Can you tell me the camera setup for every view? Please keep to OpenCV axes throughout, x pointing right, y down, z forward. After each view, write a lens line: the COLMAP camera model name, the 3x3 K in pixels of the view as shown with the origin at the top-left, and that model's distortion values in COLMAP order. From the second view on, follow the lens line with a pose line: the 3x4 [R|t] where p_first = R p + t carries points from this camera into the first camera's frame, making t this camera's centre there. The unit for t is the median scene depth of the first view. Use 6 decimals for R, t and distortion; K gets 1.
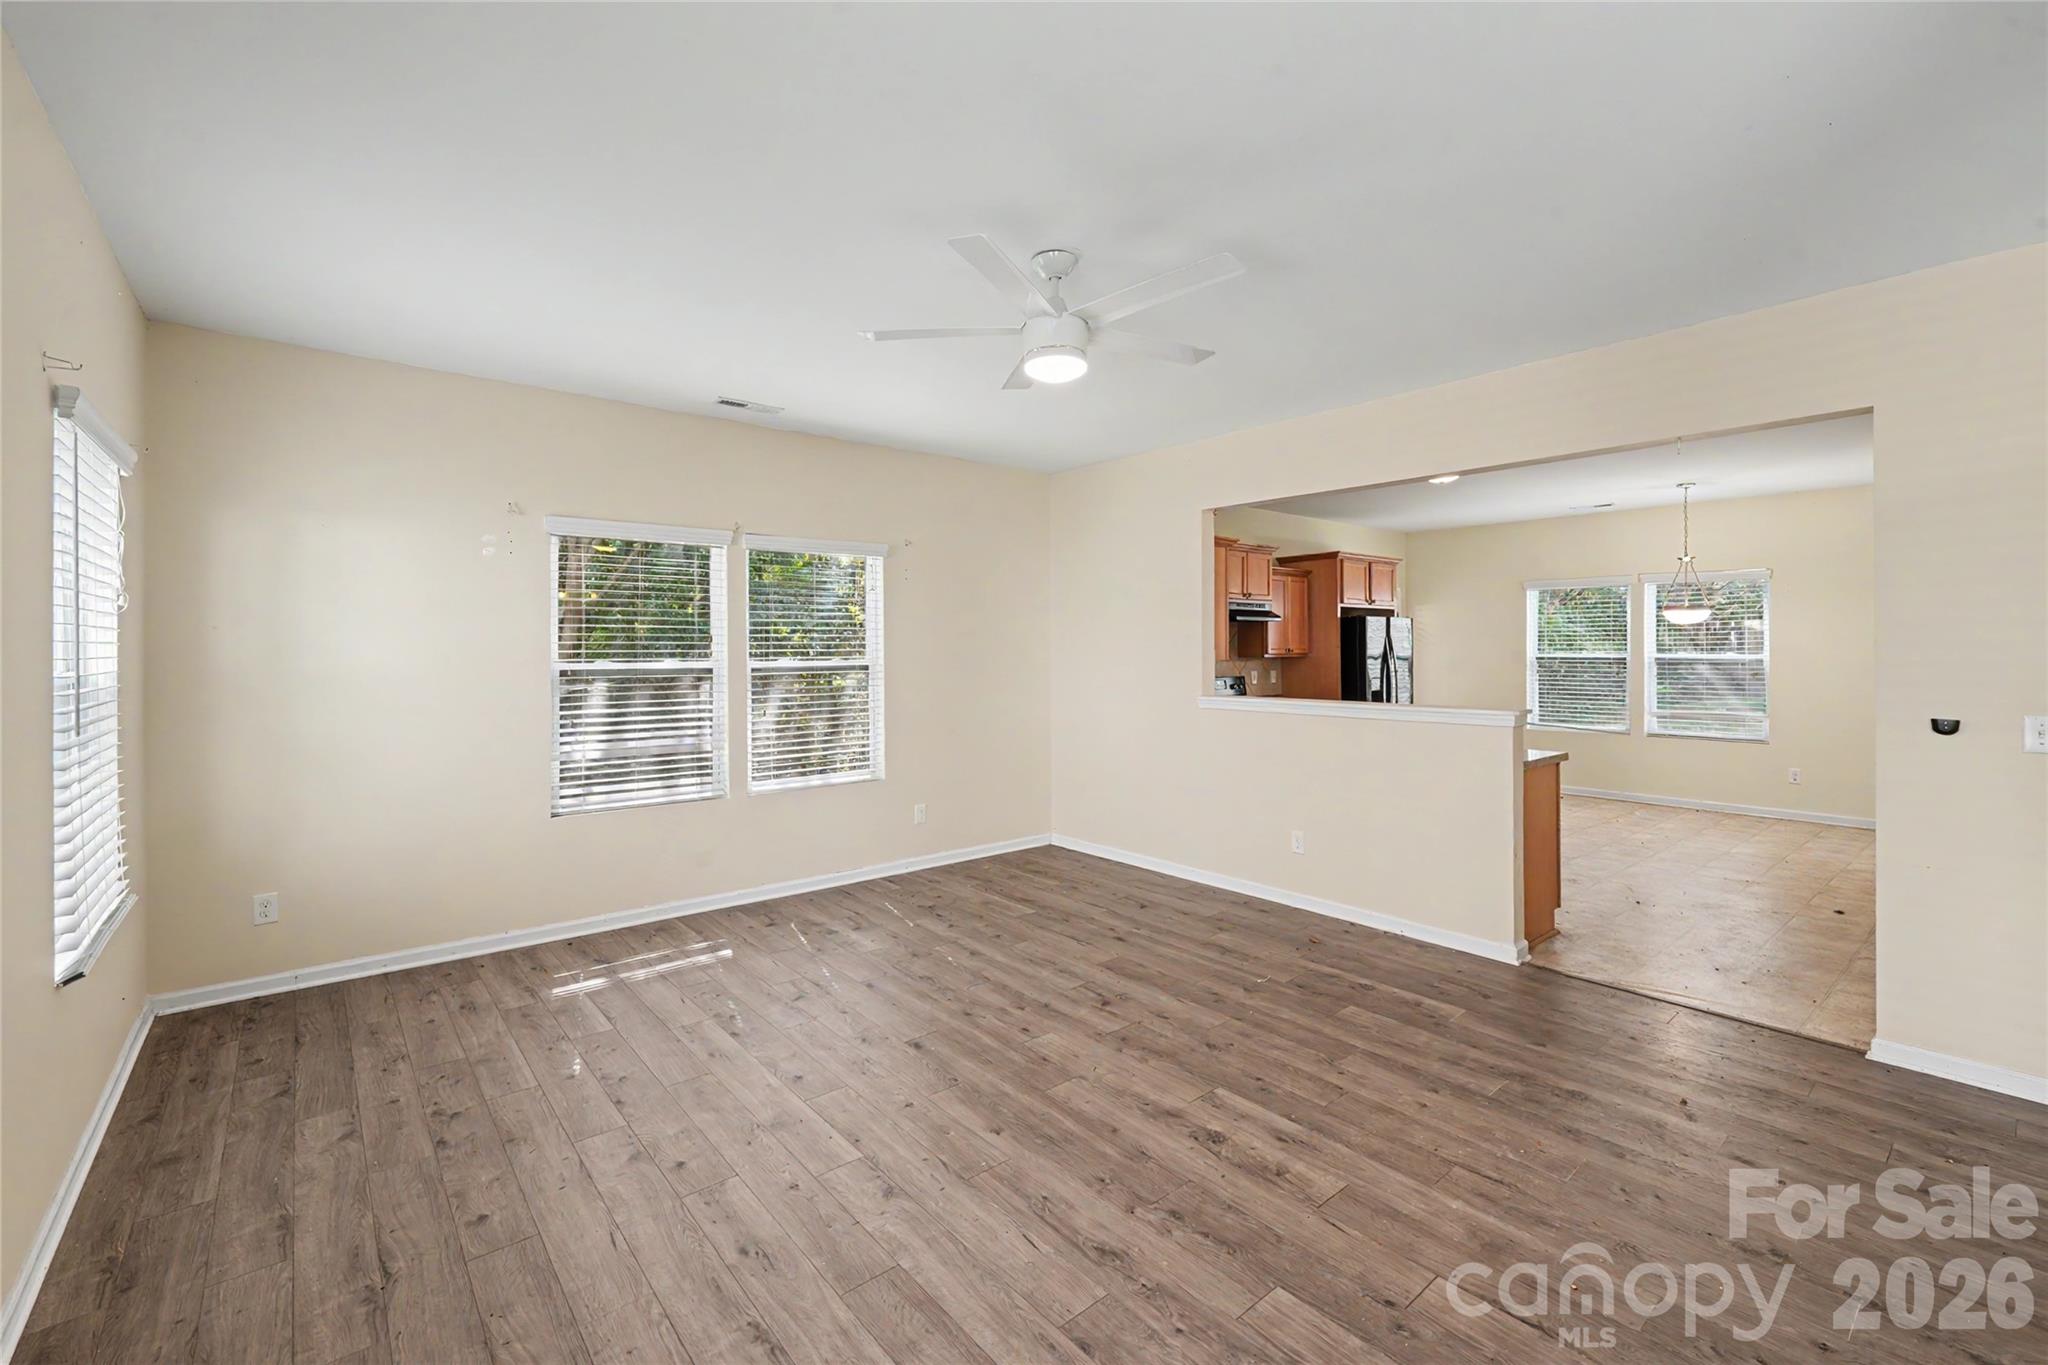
lens RADIAL K [[880.2, 0, 1011.2], [0, 880.2, 642.1], [0, 0, 1]] dist [0.004983, -0.001049]
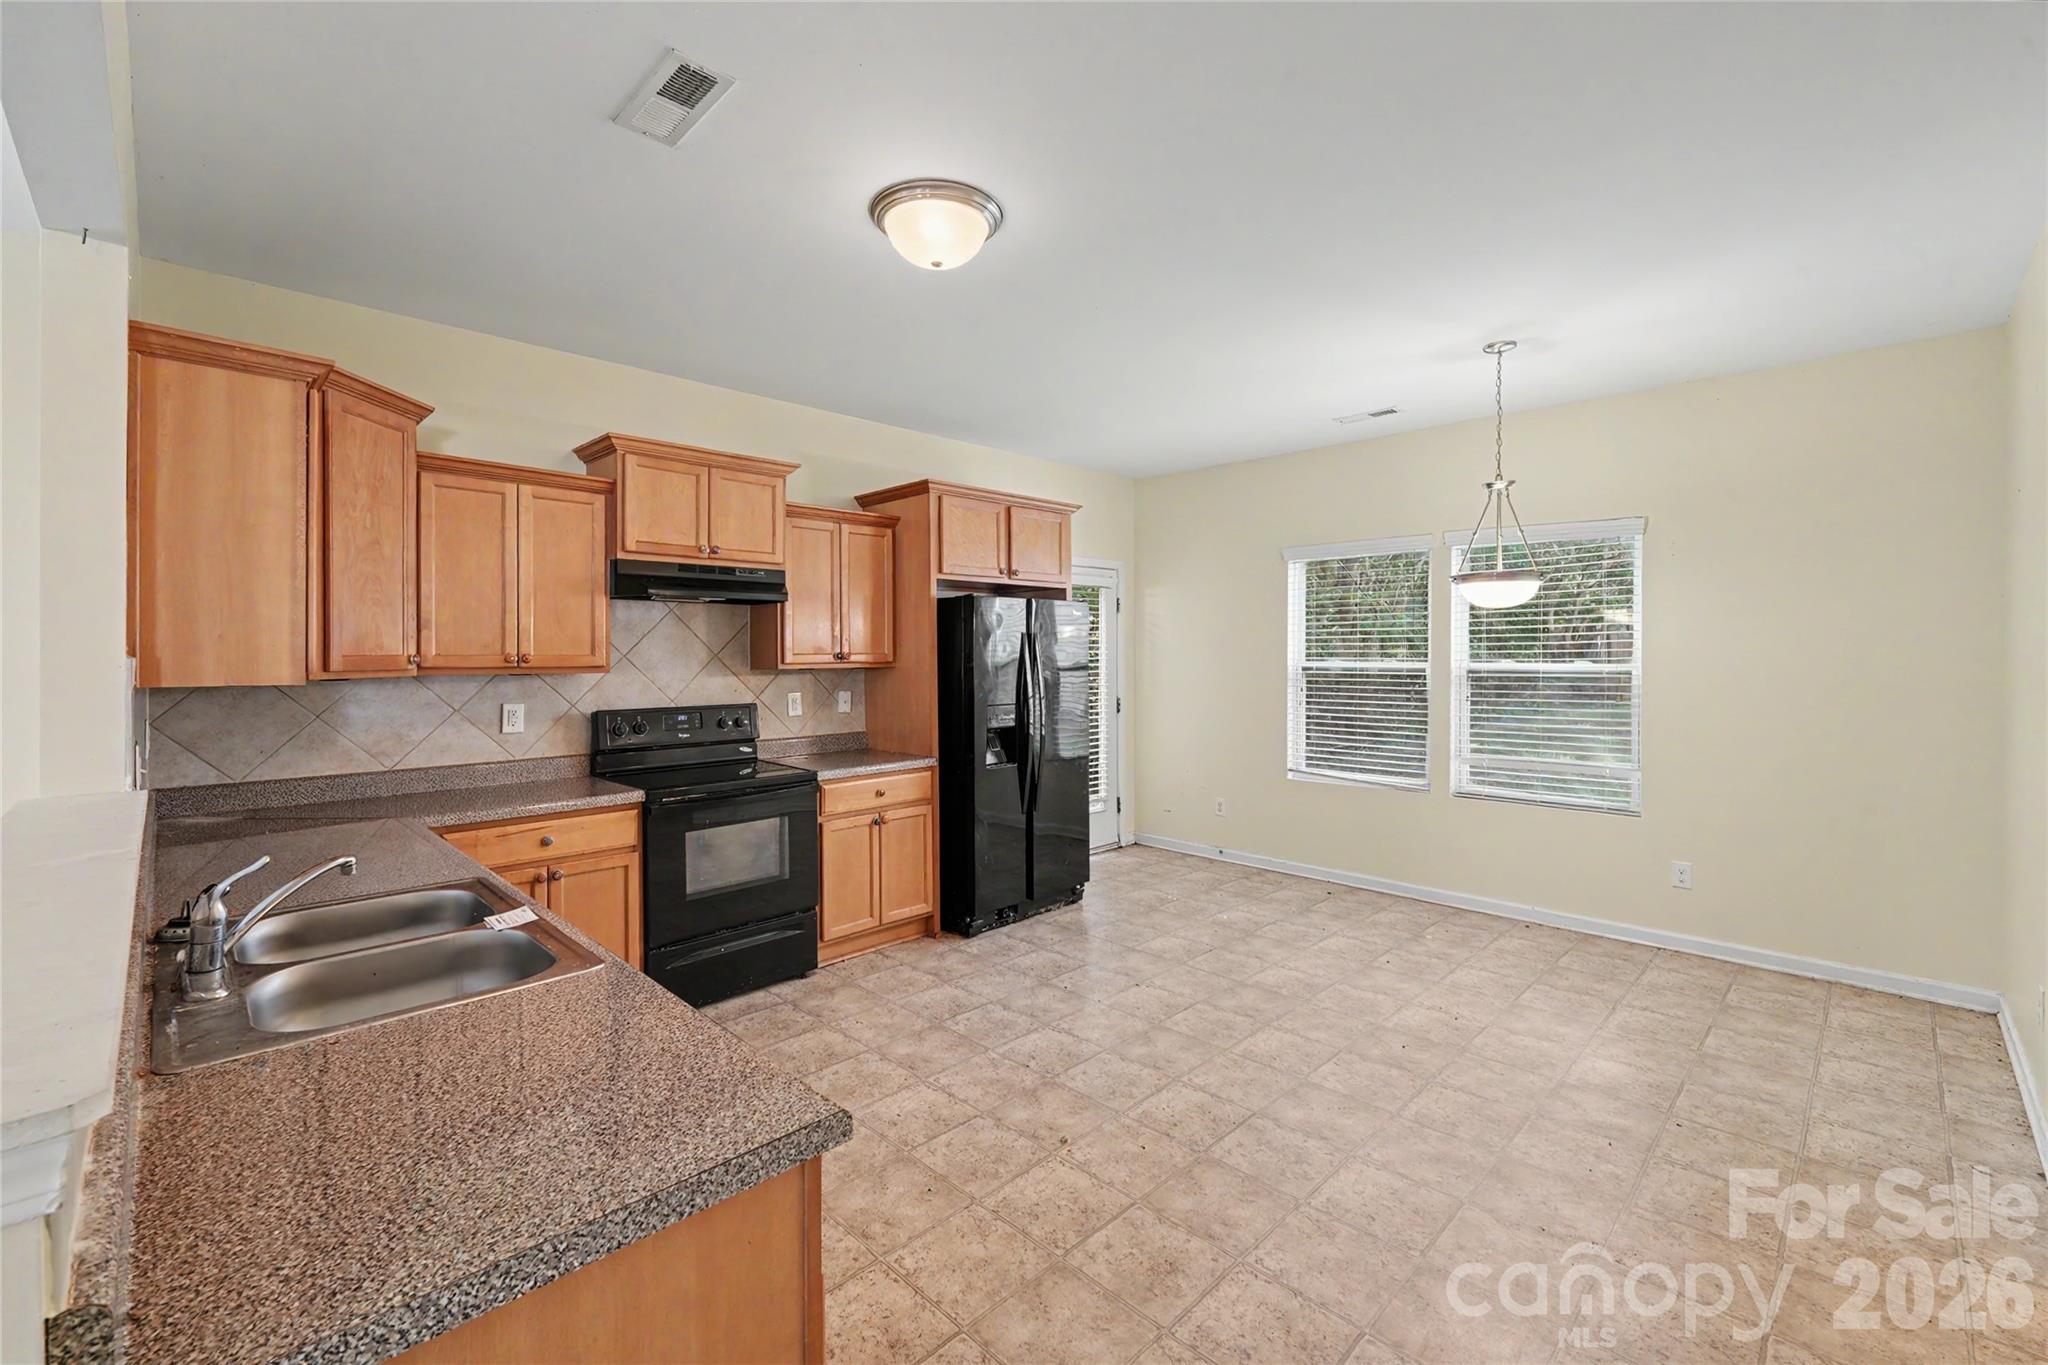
lens RADIAL K [[849.7, 0, 1026.2], [0, 849.7, 657.3], [0, 0, 1]] dist [0.008609, -0.003770]
pose [[0.995859, 0.000624, 0.090906, 0.717850], [-0.001927, 0.999897, 0.014244, 0.003740], [-0.090888, -0.014360, 0.995758, 0.849169]]
